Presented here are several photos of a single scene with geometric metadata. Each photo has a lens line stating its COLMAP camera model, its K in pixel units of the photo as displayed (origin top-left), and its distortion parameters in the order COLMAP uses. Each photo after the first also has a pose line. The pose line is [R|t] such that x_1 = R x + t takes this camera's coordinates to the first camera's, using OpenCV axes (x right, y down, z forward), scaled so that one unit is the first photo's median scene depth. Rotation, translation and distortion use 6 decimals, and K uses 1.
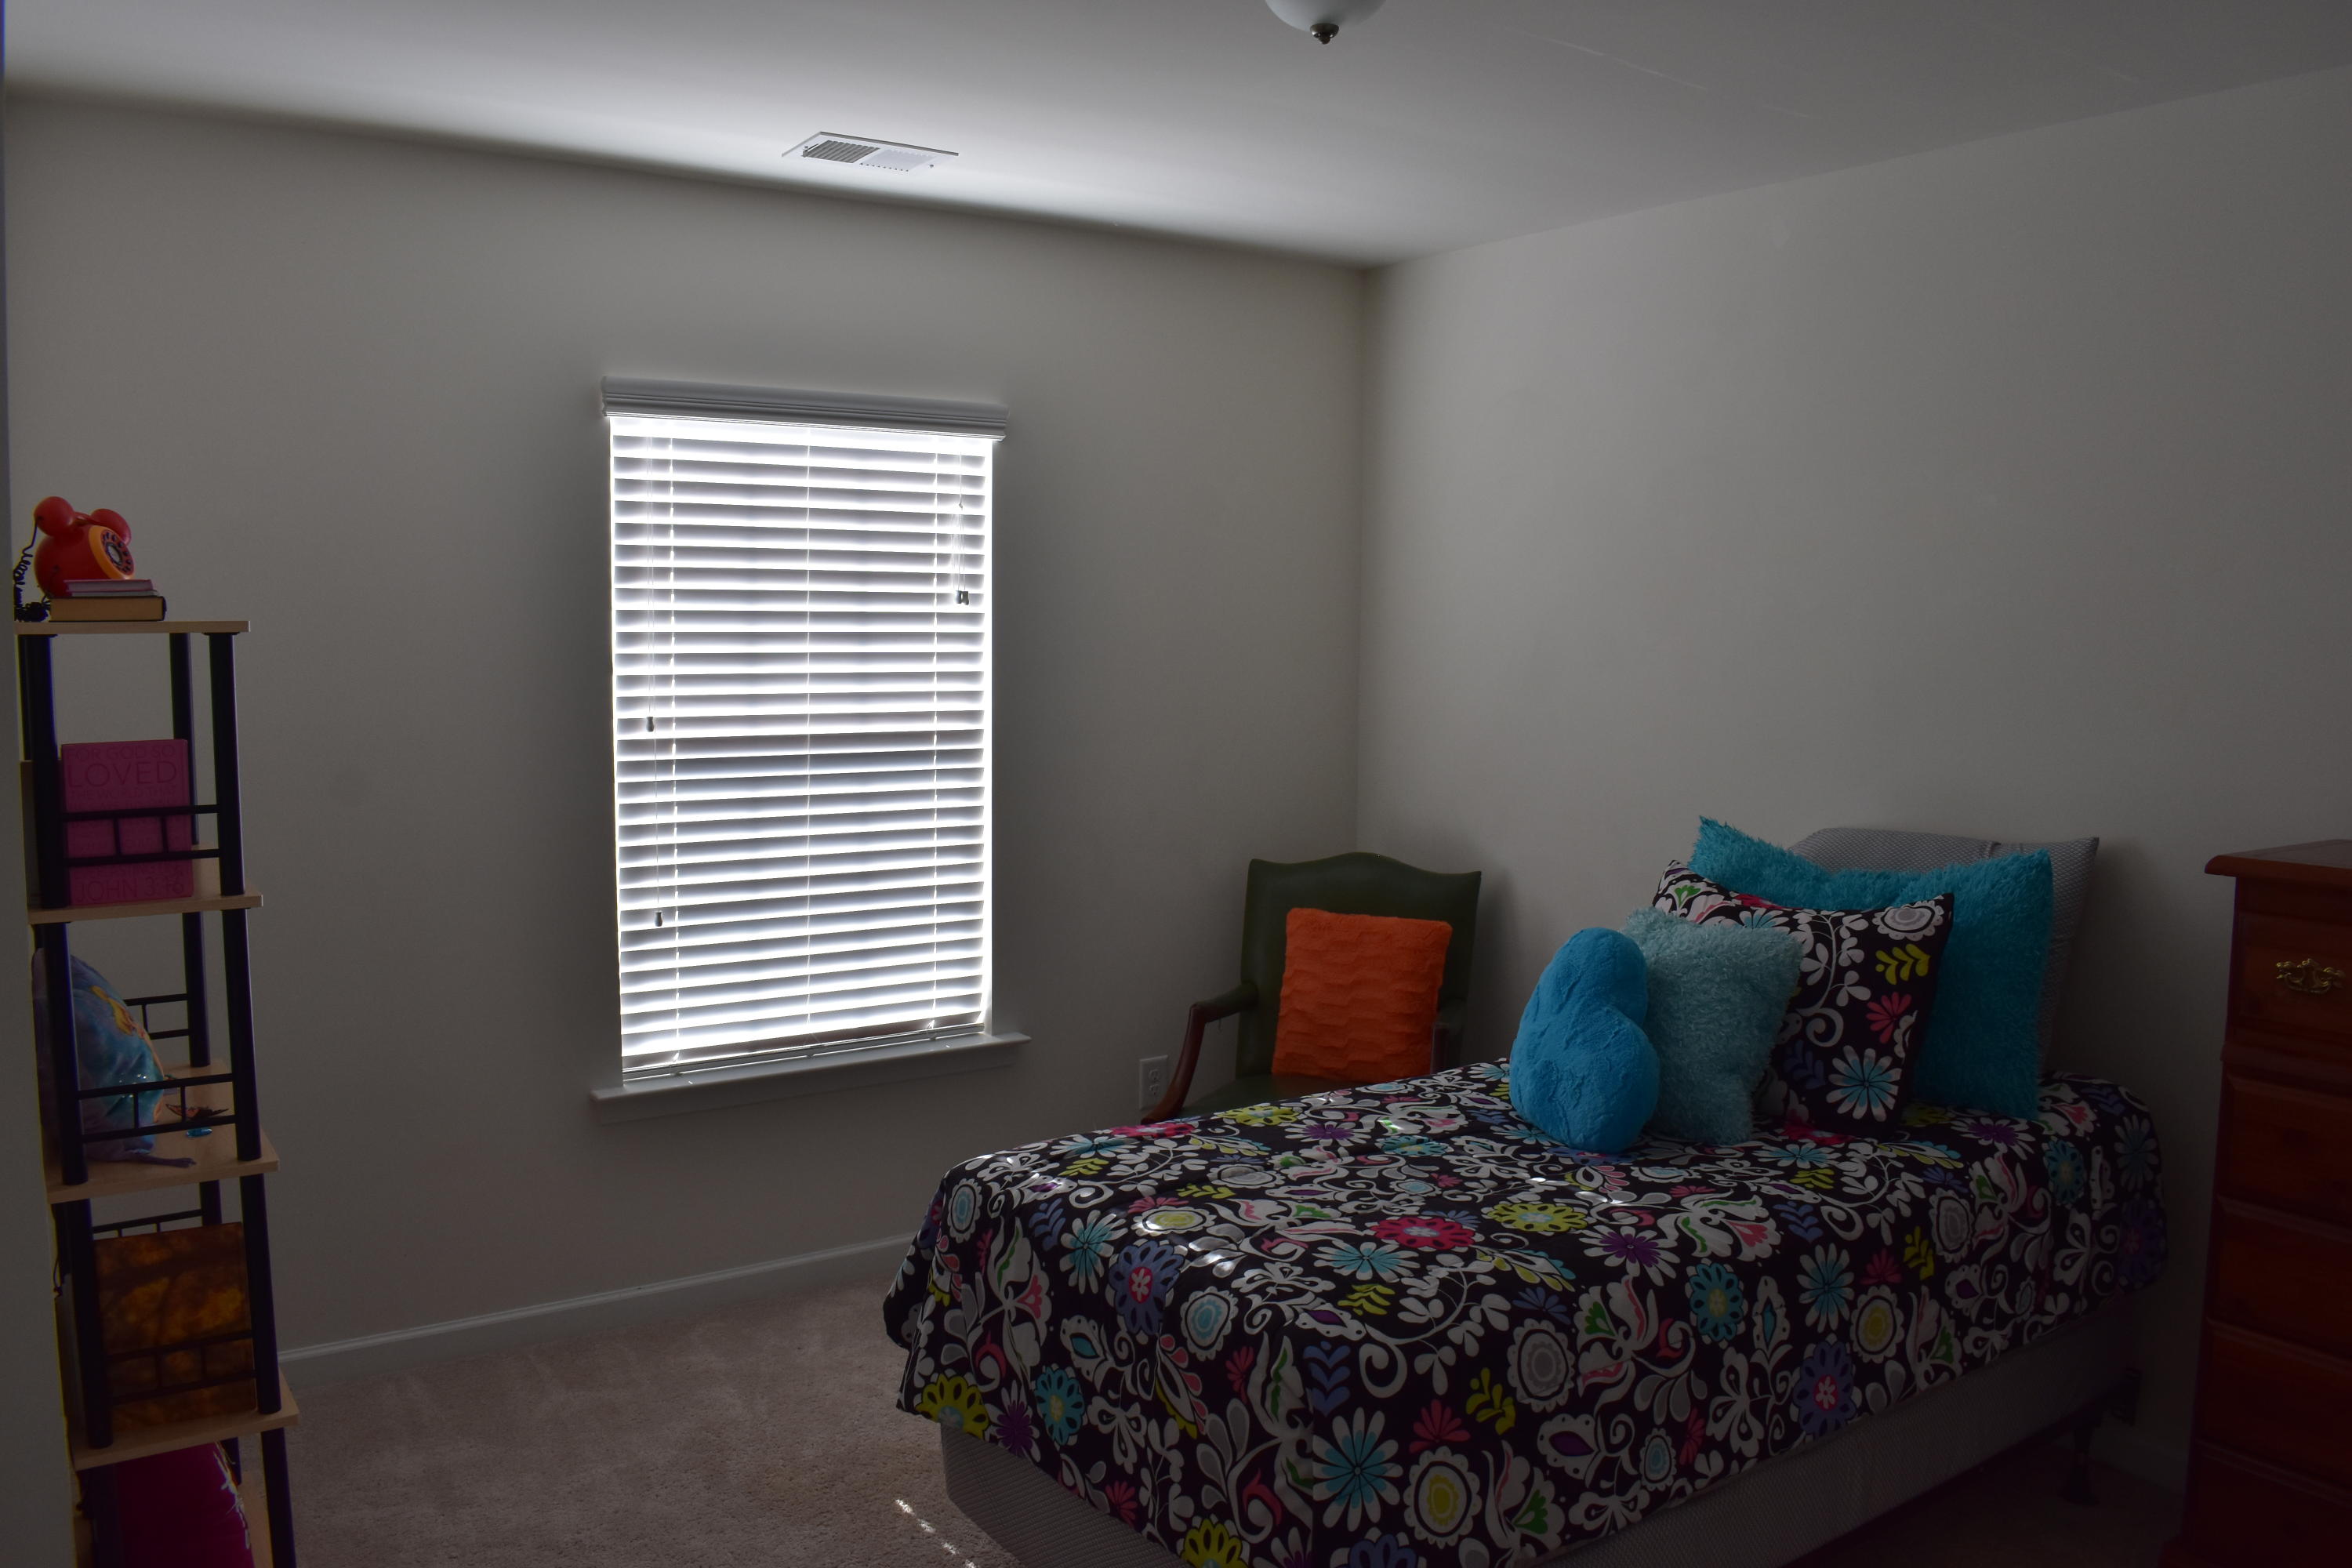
lens RADIAL K [[1922.9, 0, 1180.5], [0, 1922.9, 778.1], [0, 0, 1]] dist [0.003704, 0.003353]
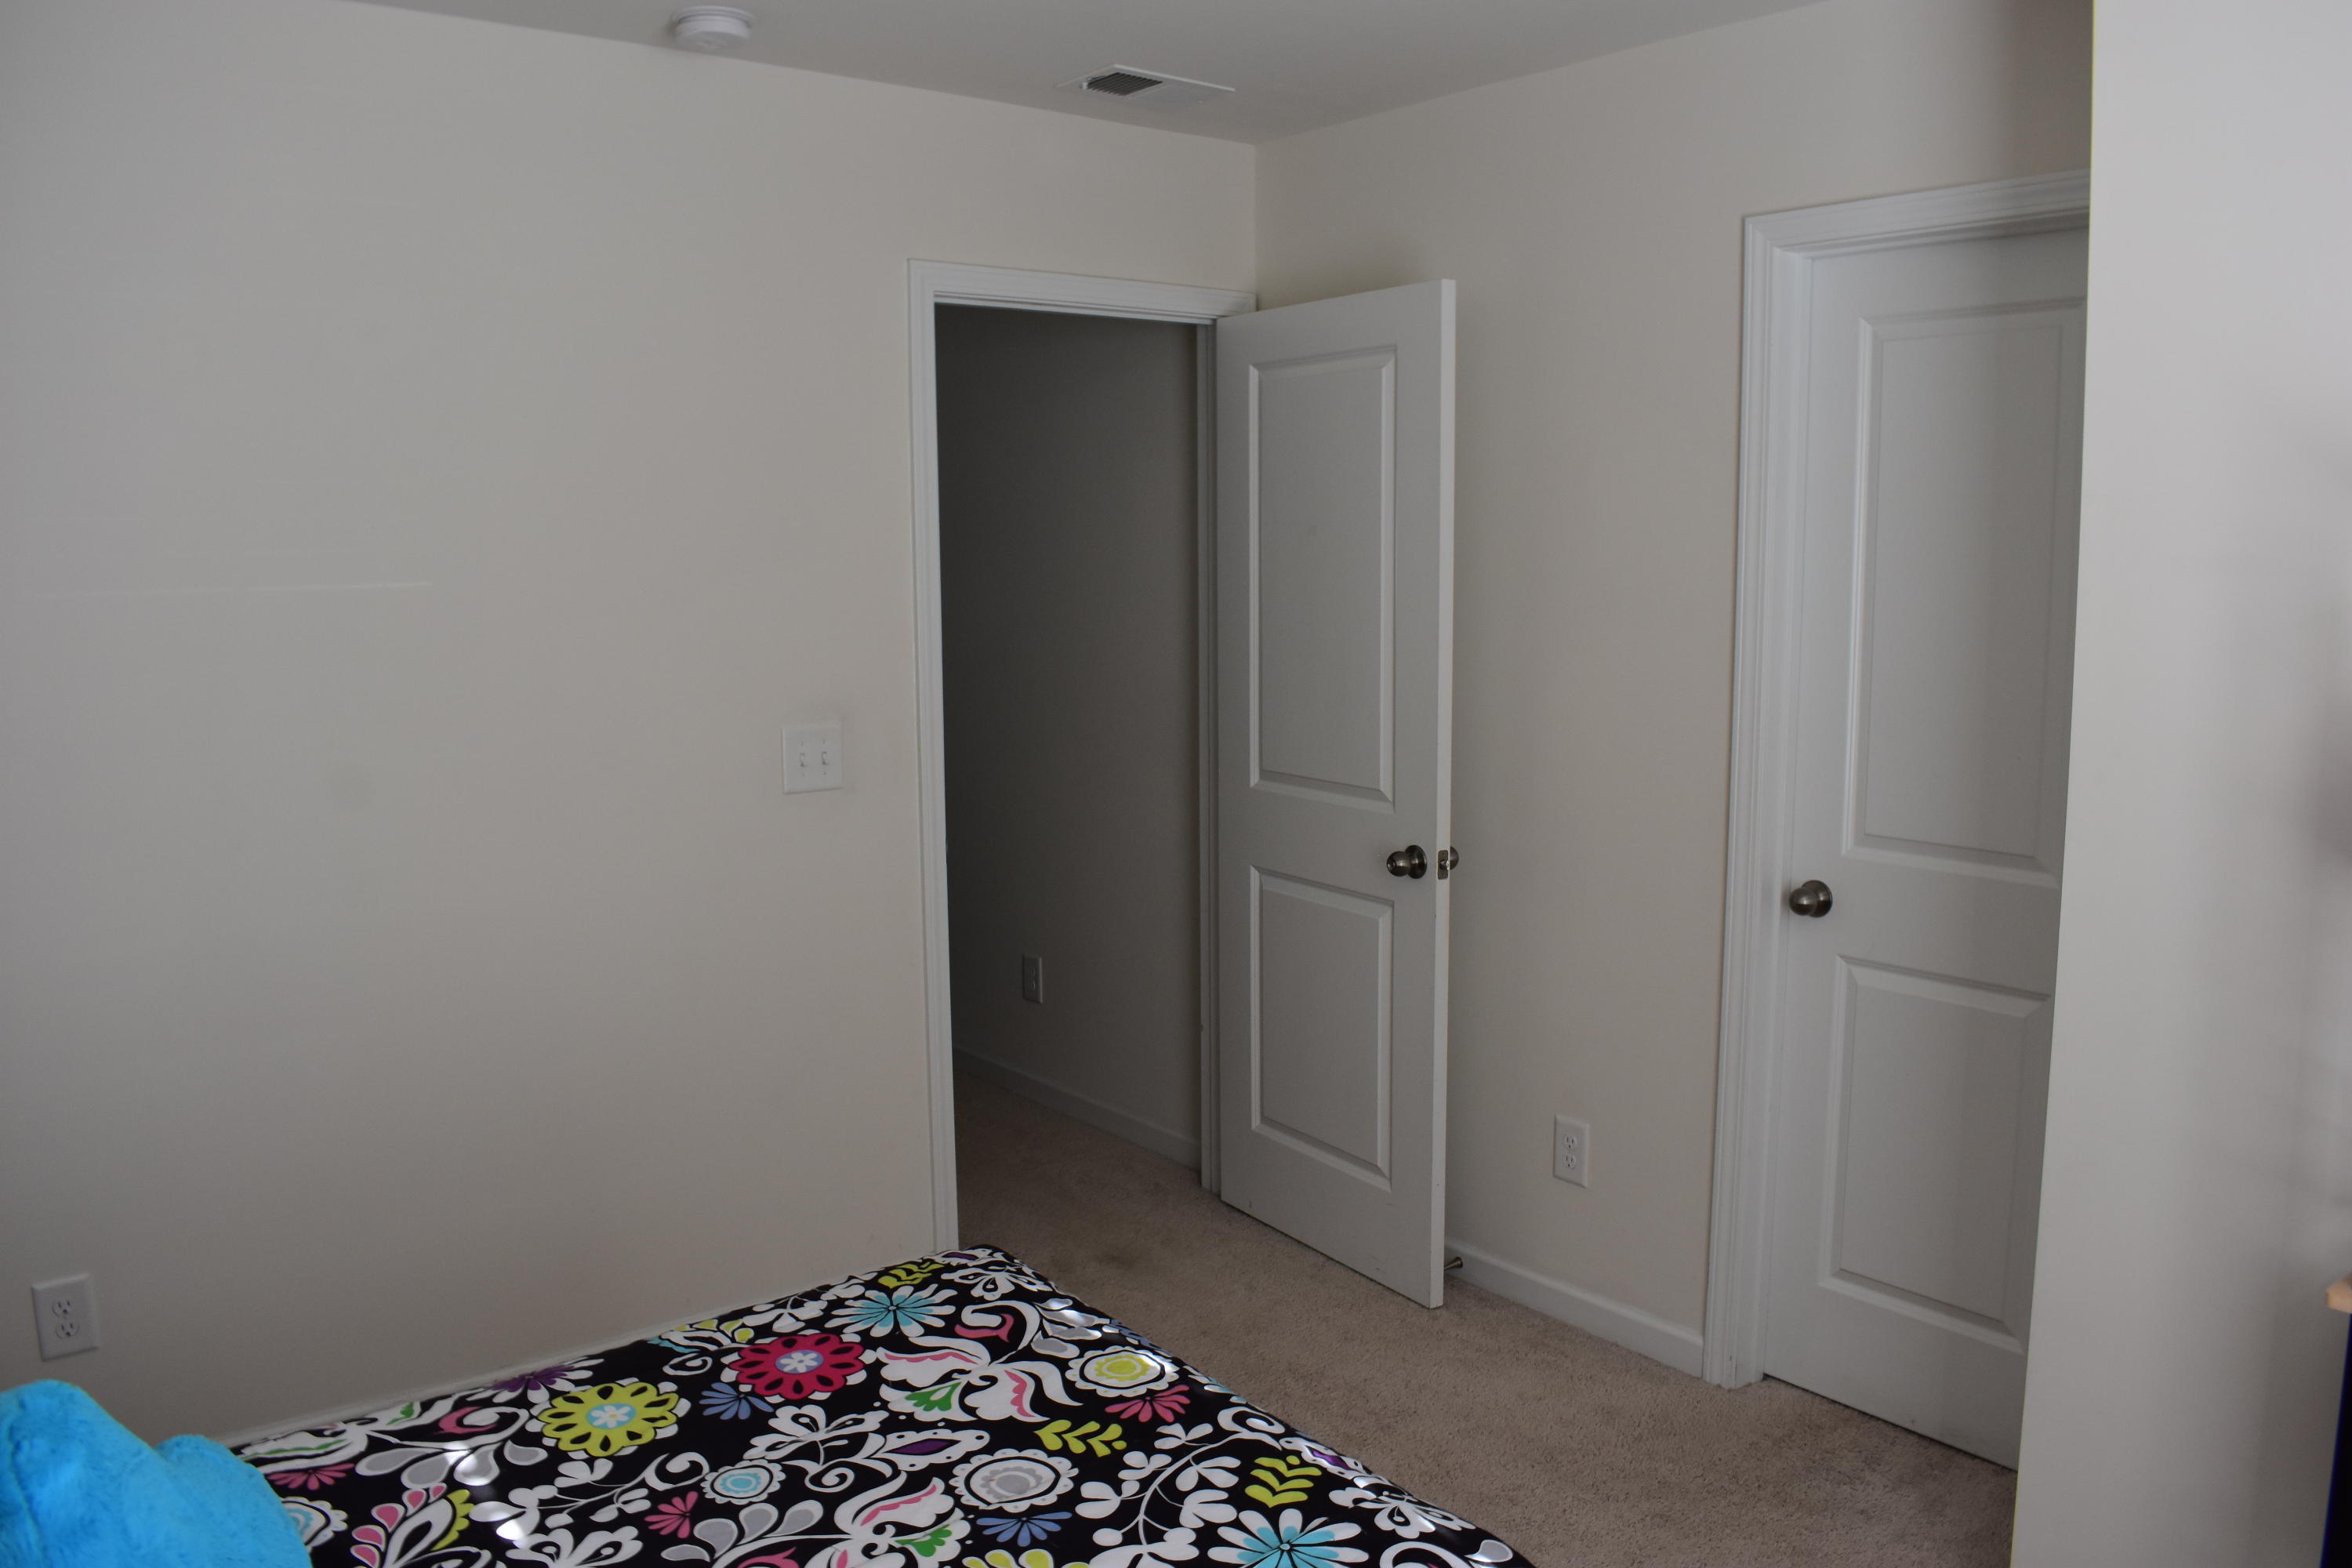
lens RADIAL K [[1829.2, 0, 1175.9], [0, 1829.2, 784.5], [0, 0, 1]] dist [-0.089514, 0.006349]
pose [[-0.997920, 0.002165, -0.064421, 0.019688], [-0.011465, 0.977537, 0.210454, -0.132689], [0.063429, 0.210755, -0.975479, 1.548184]]
